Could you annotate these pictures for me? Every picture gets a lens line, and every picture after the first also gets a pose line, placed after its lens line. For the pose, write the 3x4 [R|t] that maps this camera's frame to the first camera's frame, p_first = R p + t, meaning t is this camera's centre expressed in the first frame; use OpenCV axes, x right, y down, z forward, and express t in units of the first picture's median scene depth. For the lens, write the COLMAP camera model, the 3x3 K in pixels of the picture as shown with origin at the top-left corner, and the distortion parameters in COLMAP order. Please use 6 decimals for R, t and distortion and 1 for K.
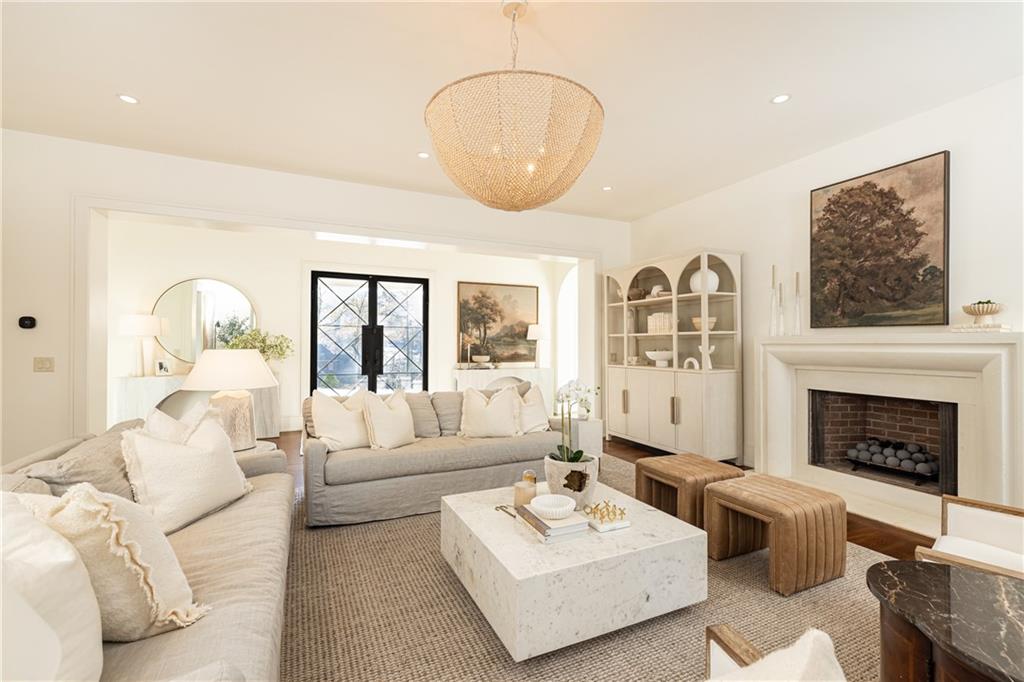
lens RADIAL K [[447.9, 0, 514.9], [0, 447.9, 343.7], [0, 0, 1]] dist [0.001985, -0.000114]
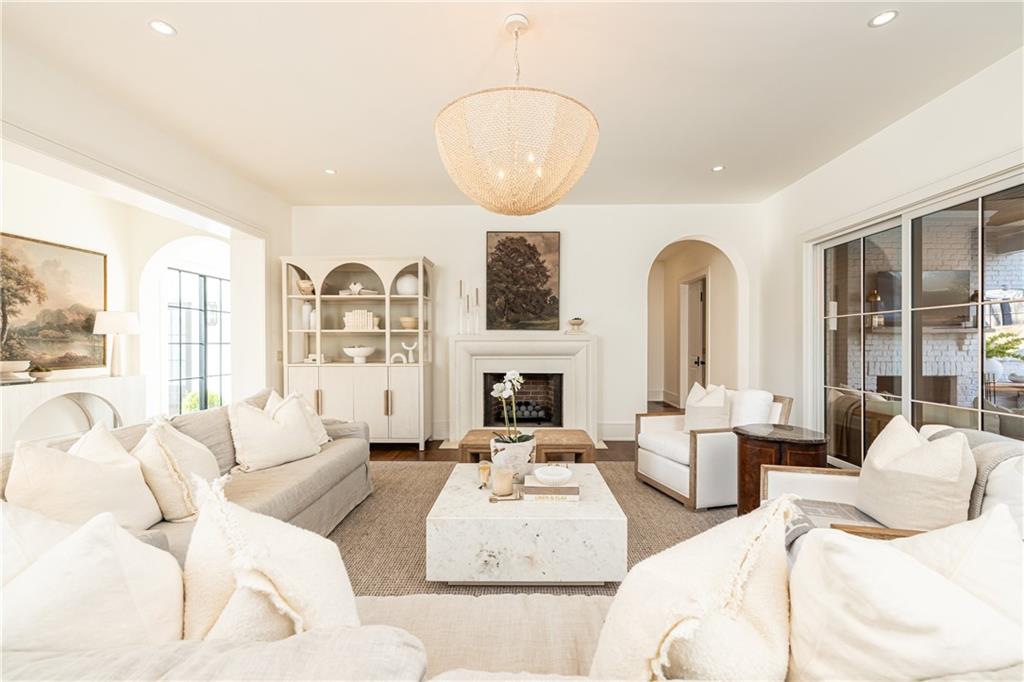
lens RADIAL K [[447.9, 0, 514.9], [0, 447.9, 343.7], [0, 0, 1]] dist [0.001985, -0.000114]
pose [[0.428241, -0.005416, 0.903648, -0.572572], [-0.001041, 0.999978, 0.006487, 0.000913], [-0.903664, -0.003719, 0.428226, 0.318060]]
